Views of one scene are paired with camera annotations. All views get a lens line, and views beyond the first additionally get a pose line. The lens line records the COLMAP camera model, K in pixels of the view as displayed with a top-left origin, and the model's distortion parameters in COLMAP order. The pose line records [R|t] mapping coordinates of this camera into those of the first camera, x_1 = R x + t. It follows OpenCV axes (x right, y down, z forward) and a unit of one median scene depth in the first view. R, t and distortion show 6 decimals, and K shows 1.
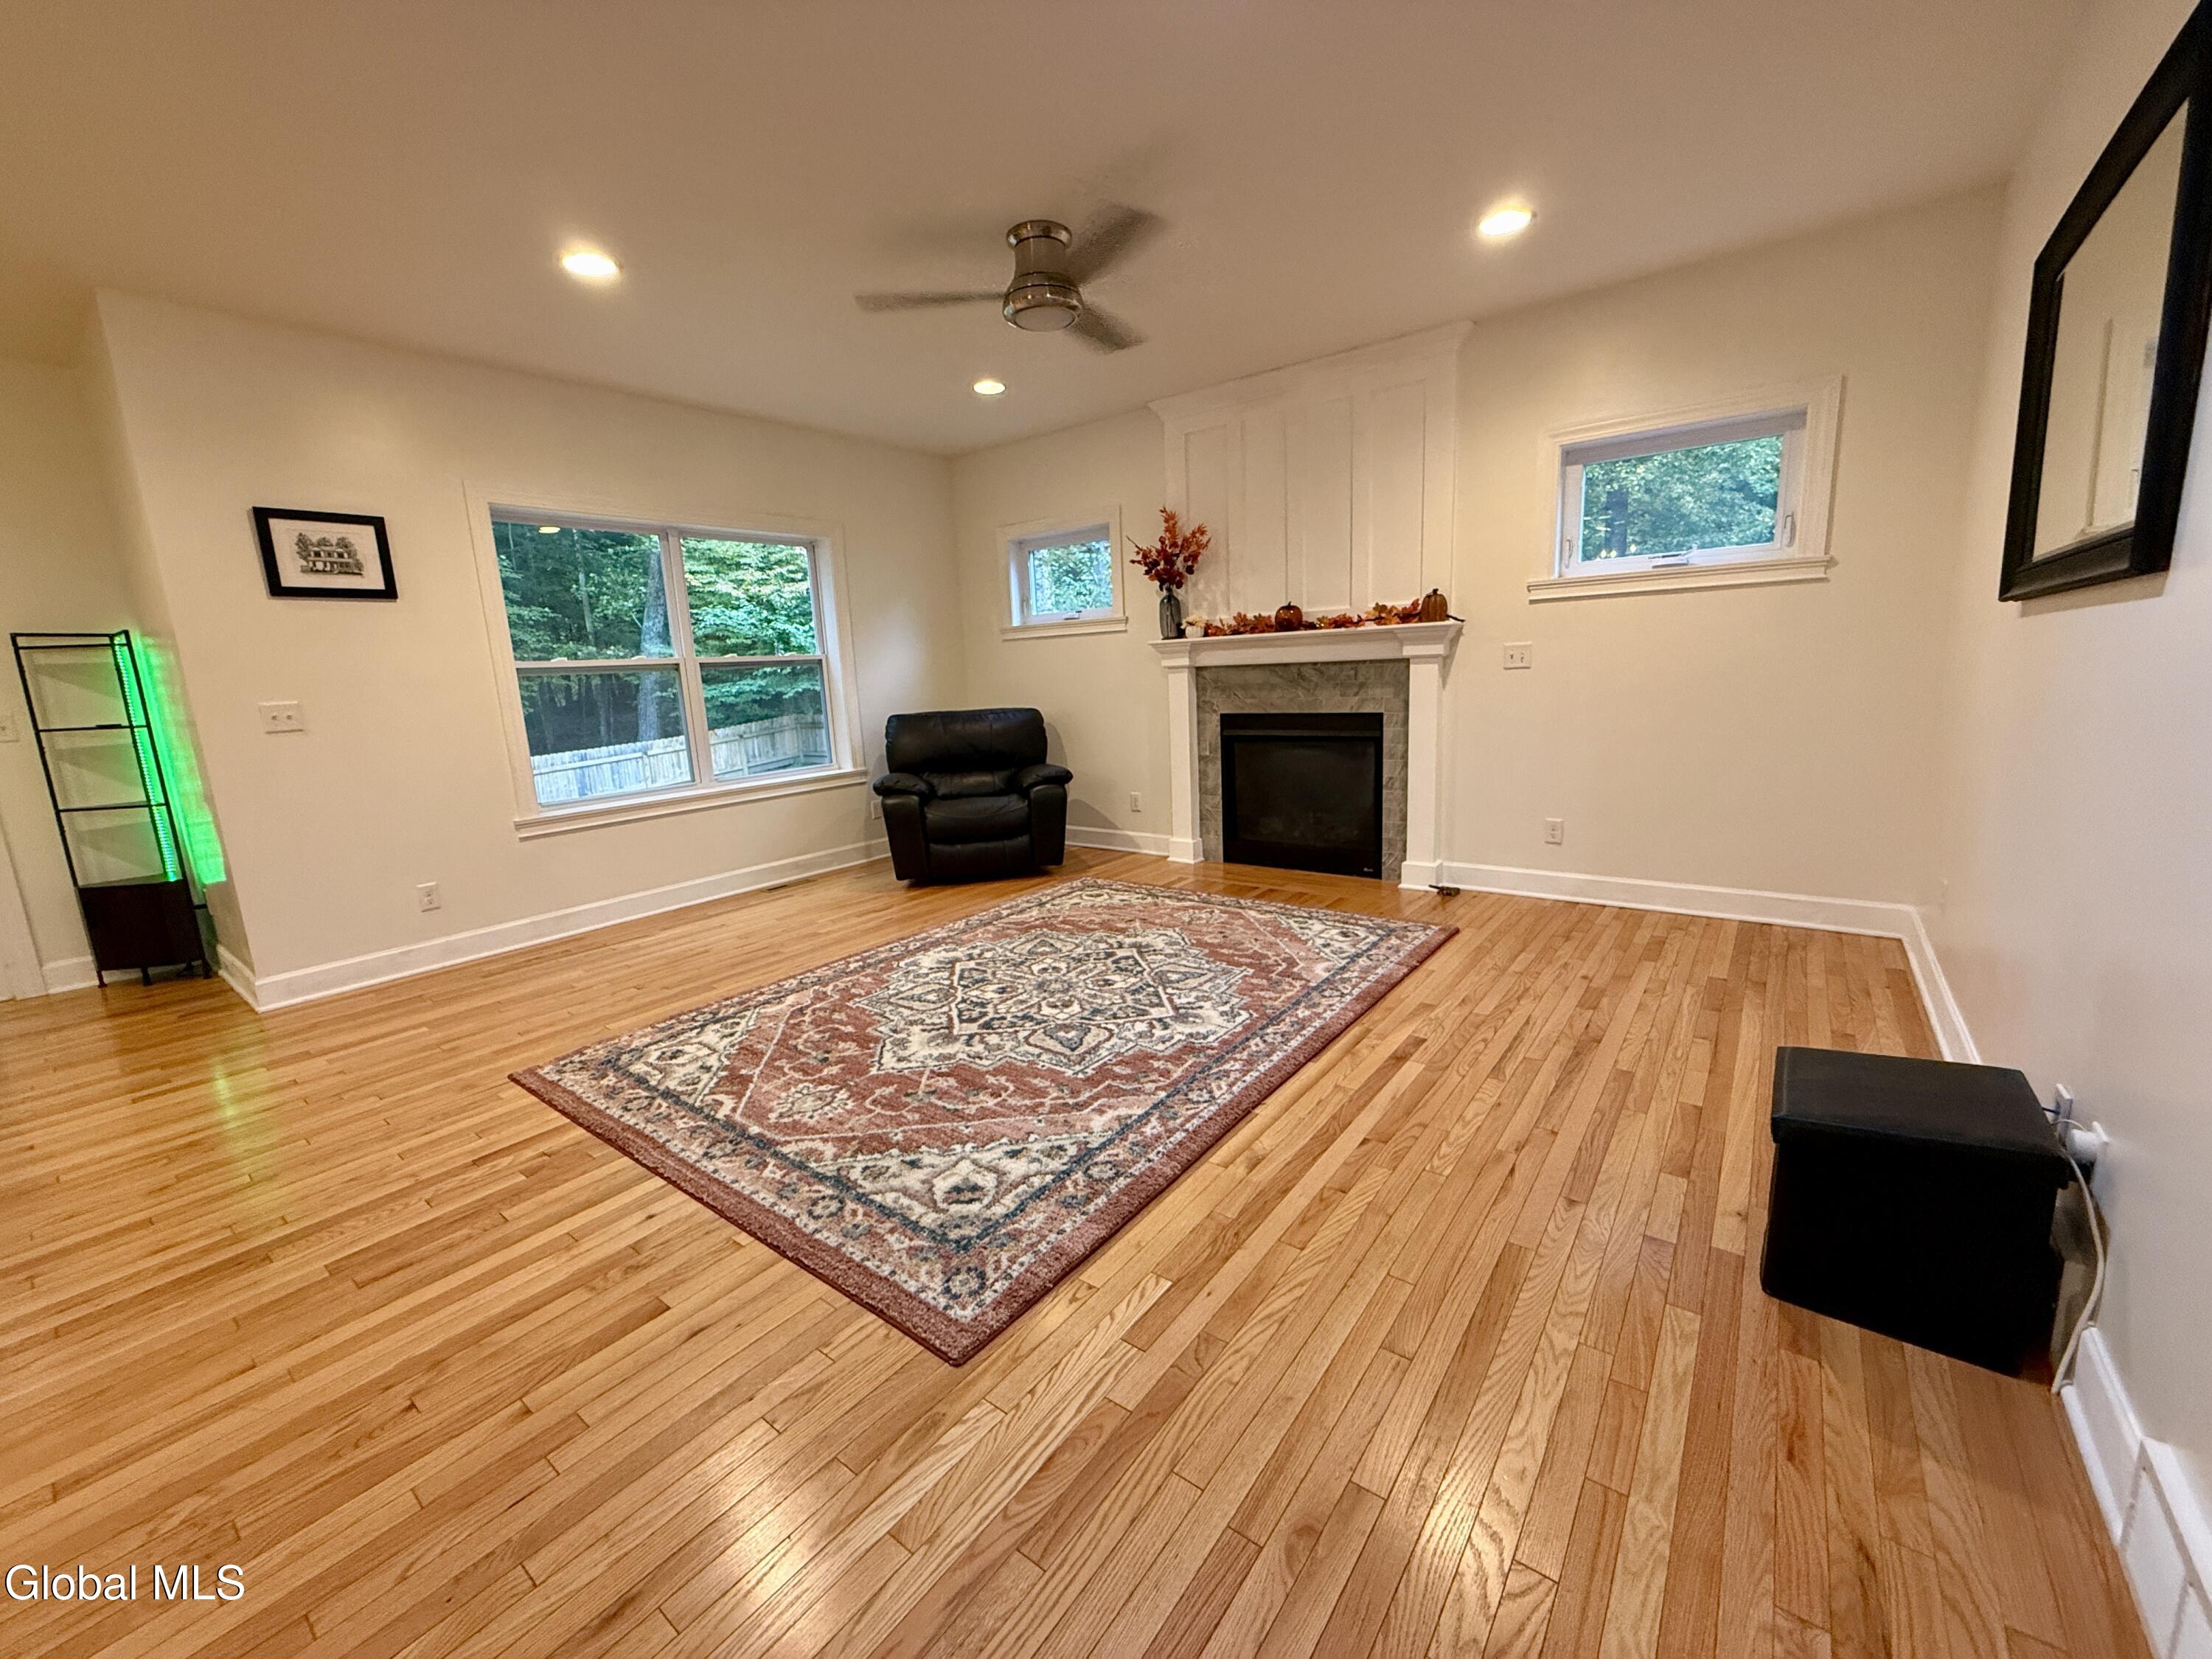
lens RADIAL K [[879.5, 0, 1100.6], [0, 879.5, 821.9], [0, 0, 1]] dist [-0.001006, 0.000322]
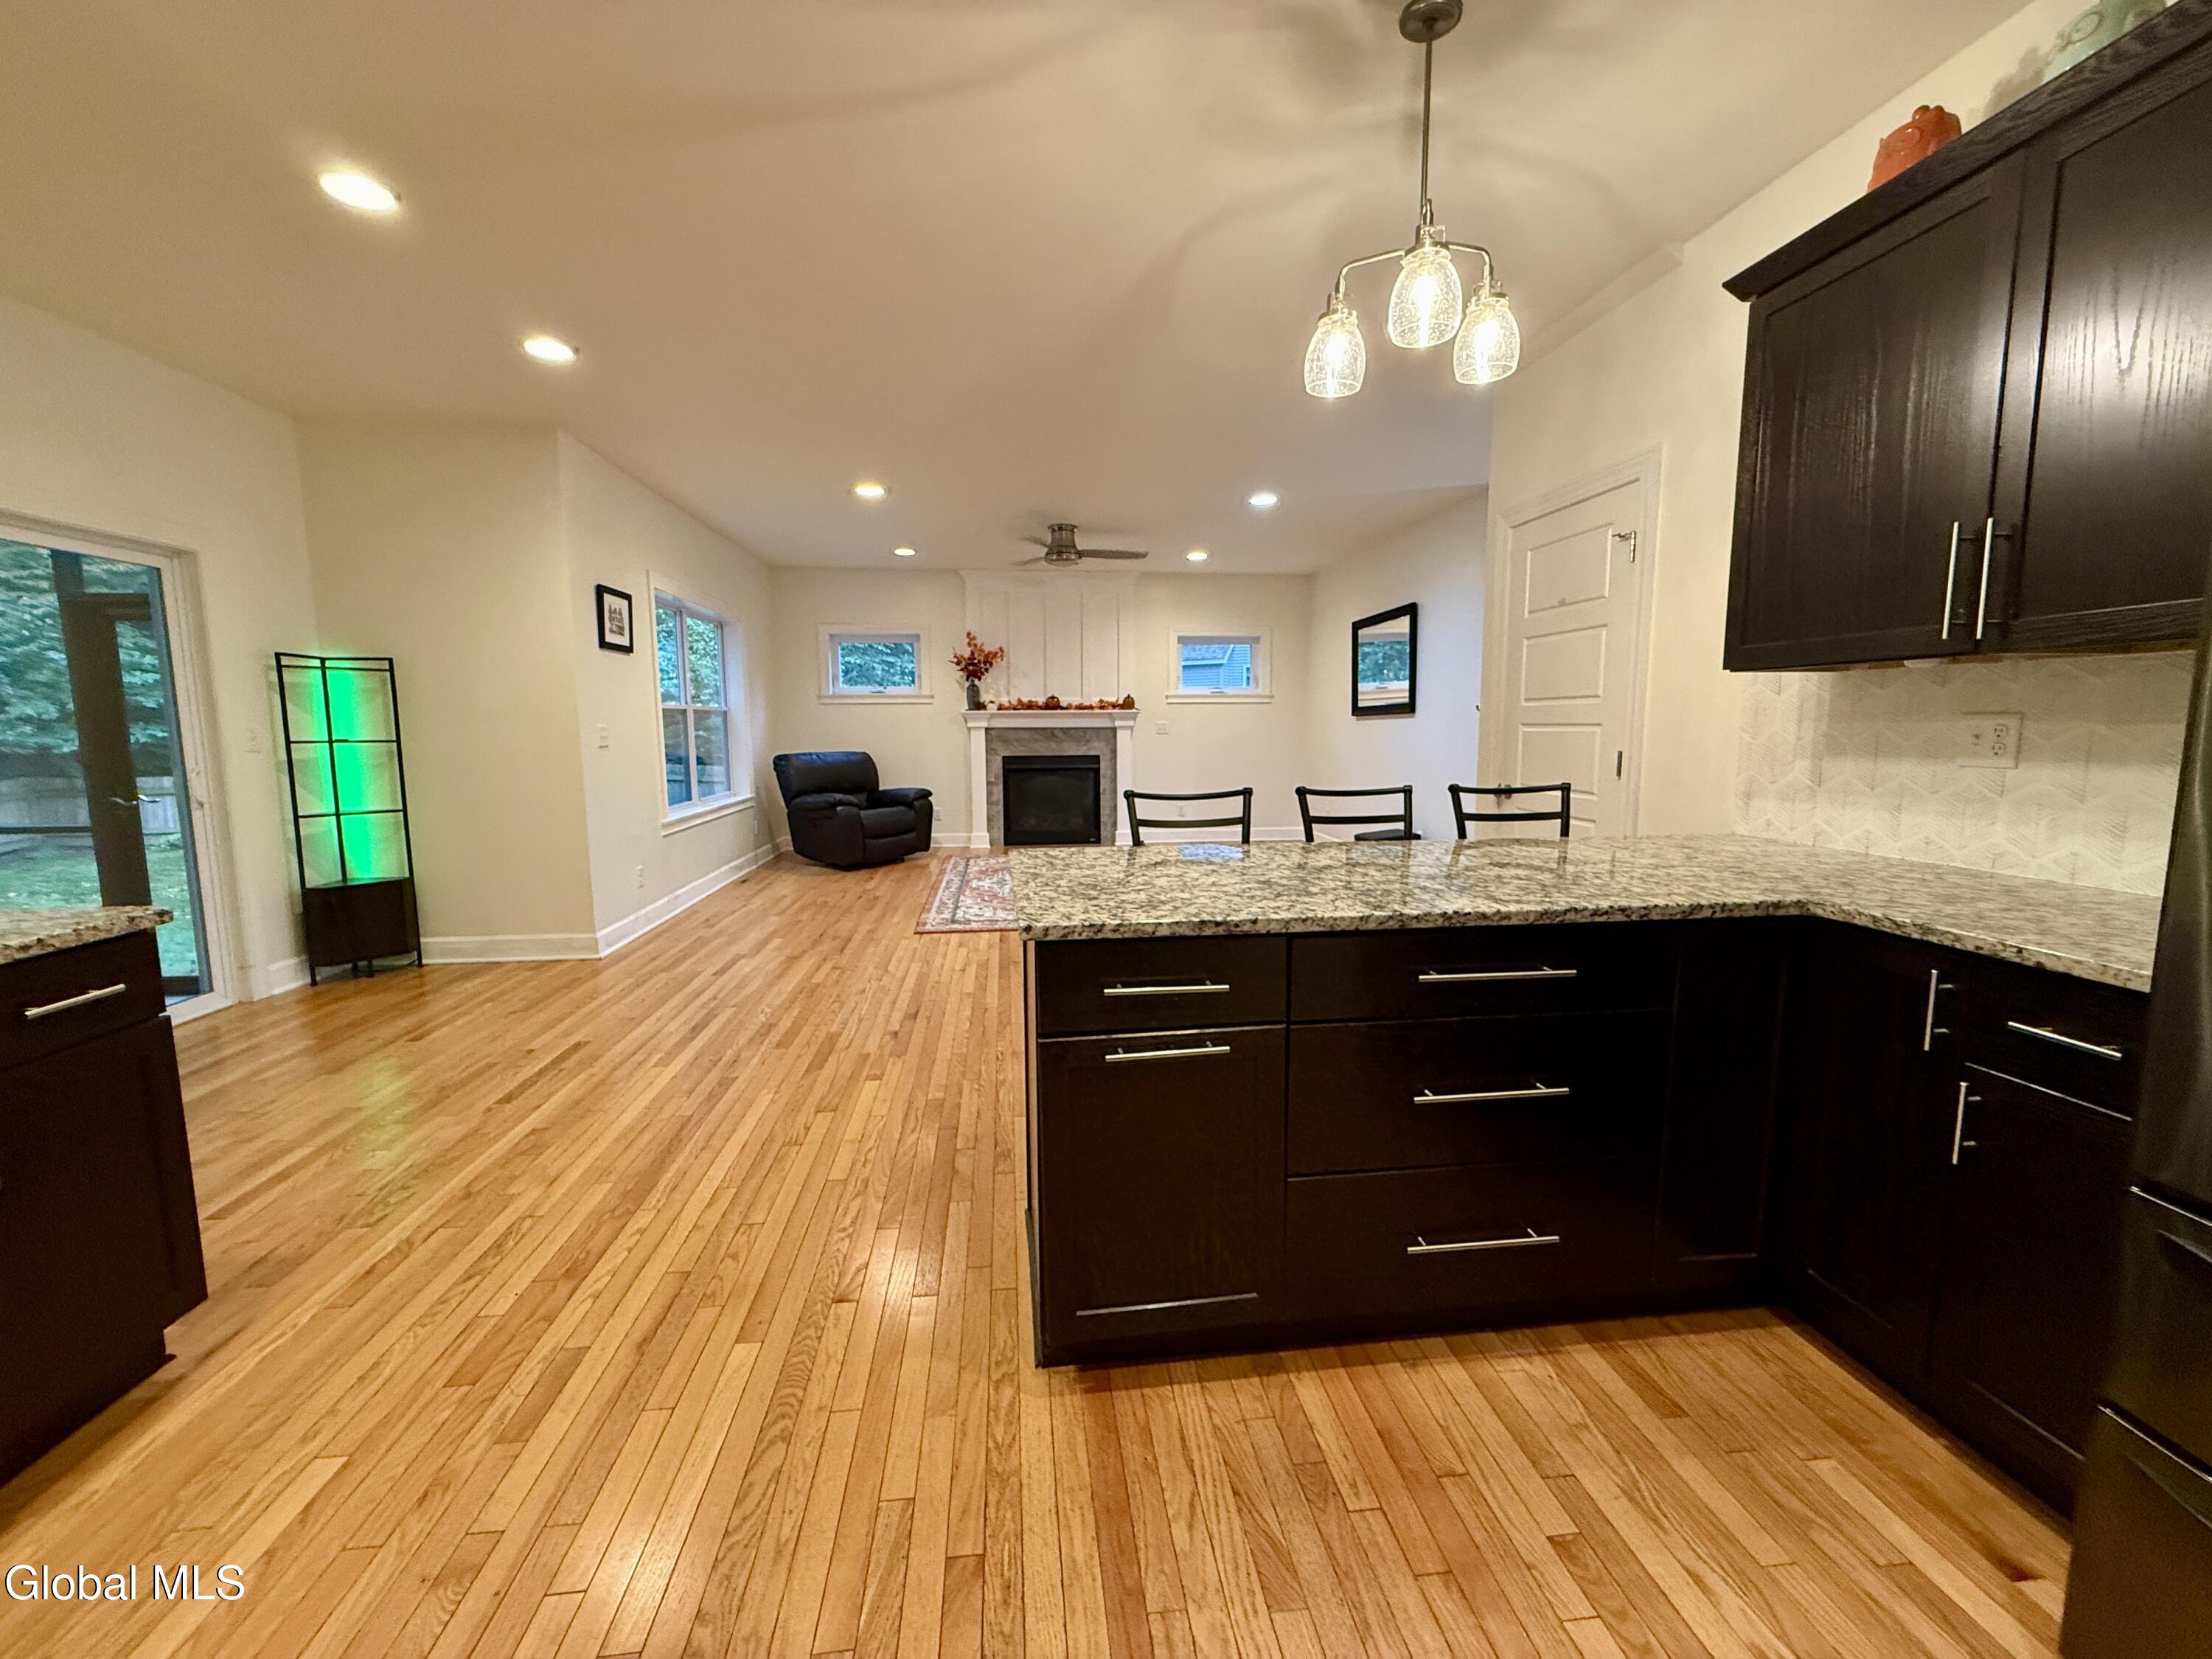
lens RADIAL K [[879.5, 0, 1100.8], [0, 879.5, 831.8], [0, 0, 1]] dist [-0.001006, 0.000322]
pose [[0.723161, -0.041756, 0.689416, -0.983261], [0.092275, 0.995064, -0.036523, 0.109533], [-0.684488, 0.090028, 0.723444, -0.364421]]
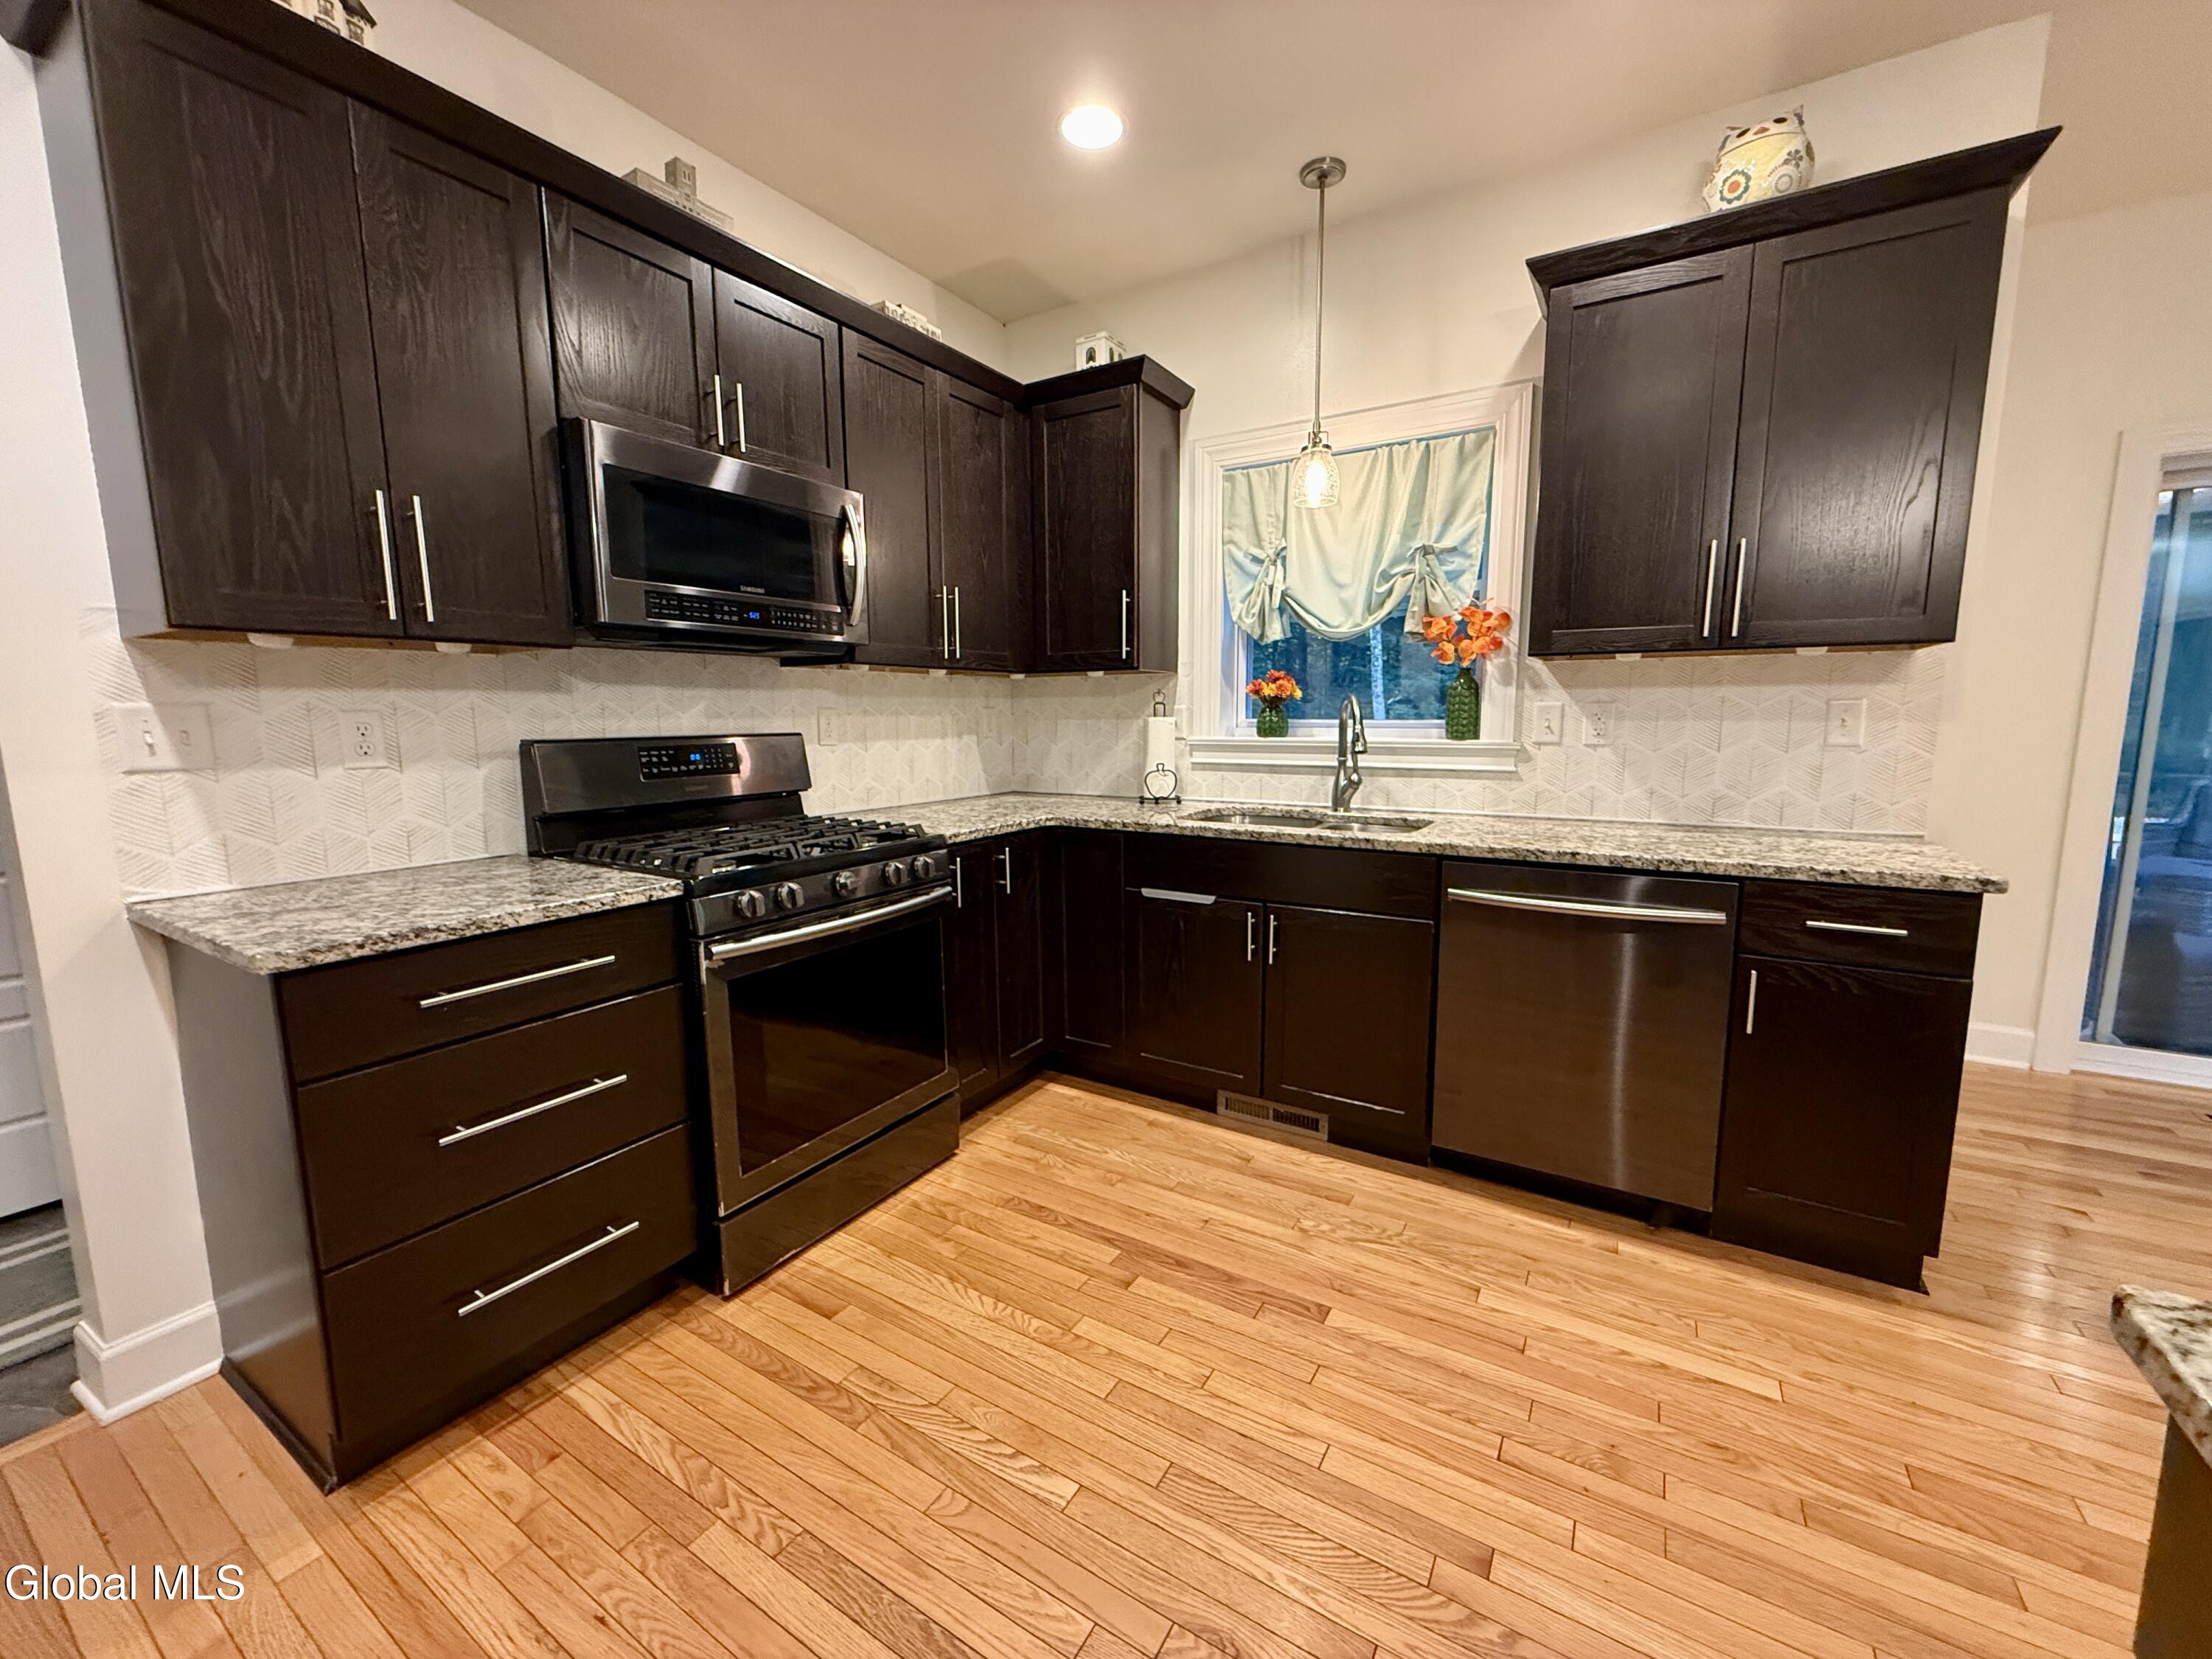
lens RADIAL K [[879.5, 0, 1099.3], [0, 879.5, 829.0], [0, 0, 1]] dist [-0.001006, 0.000322]
pose [[0.095238, 0.173549, -0.980209, -0.712671], [-0.172430, 0.972677, 0.155462, 0.081260], [0.980407, 0.154211, 0.122560, -0.256667]]
